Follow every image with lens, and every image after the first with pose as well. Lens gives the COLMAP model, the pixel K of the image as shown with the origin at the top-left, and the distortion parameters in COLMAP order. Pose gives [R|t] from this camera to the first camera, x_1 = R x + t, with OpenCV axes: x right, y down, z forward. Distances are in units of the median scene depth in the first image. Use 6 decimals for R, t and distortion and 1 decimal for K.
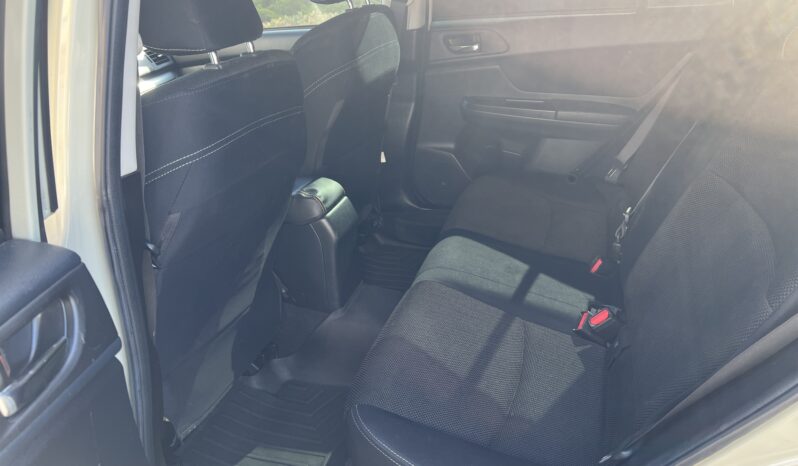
lens RADIAL K [[609.9, 0, 399.0], [0, 609.9, 233.0], [0, 0, 1]] dist [0.048037, -0.062937]
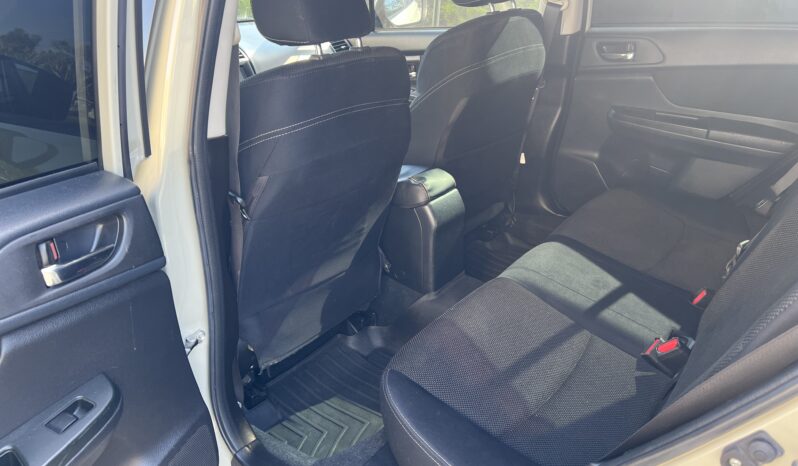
lens RADIAL K [[609.9, 0, 399.0], [0, 609.9, 233.0], [0, 0, 1]] dist [0.048037, -0.062937]
pose [[0.934734, 0.155543, -0.319498, 0.176092], [-0.155190, 0.987523, 0.026733, 0.003226], [0.319669, 0.024594, 0.947210, -0.033068]]
